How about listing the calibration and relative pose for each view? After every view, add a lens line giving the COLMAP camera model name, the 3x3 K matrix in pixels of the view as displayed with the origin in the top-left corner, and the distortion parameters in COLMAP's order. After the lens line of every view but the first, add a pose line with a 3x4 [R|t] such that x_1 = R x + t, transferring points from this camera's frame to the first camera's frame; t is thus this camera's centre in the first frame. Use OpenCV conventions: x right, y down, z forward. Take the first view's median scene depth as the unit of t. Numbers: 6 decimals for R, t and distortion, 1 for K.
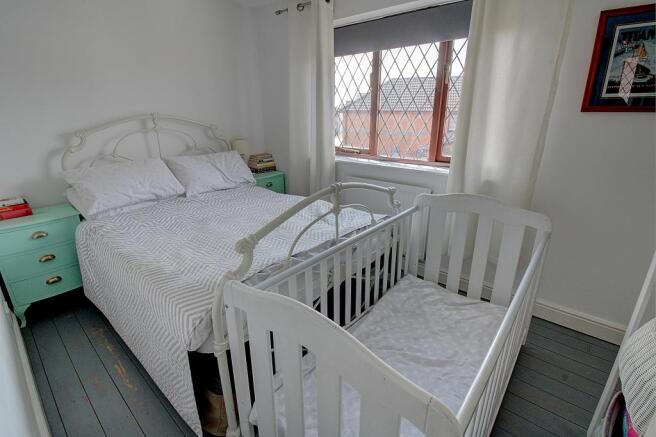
lens RADIAL K [[307.3, 0, 329.9], [0, 307.3, 216.2], [0, 0, 1]] dist [-0.019634, -0.000903]
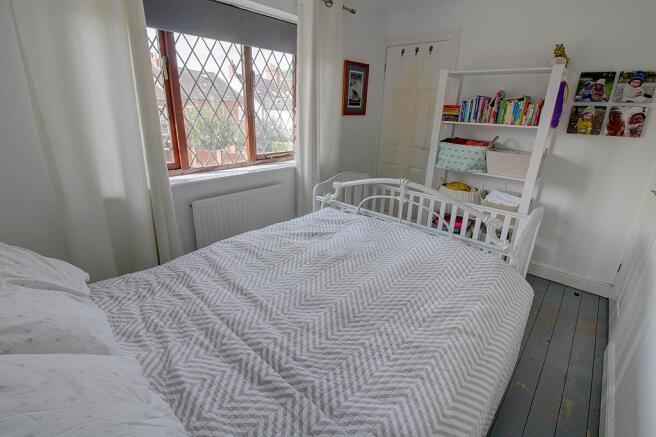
lens RADIAL K [[307.3, 0, 329.9], [0, 307.3, 216.2], [0, 0, 1]] dist [-0.019634, -0.000903]
pose [[0.020318, -0.321081, 0.946834, -0.731485], [0.295174, 0.906742, 0.301151, -0.252117], [-0.955227, 0.273362, 0.113198, 0.705822]]
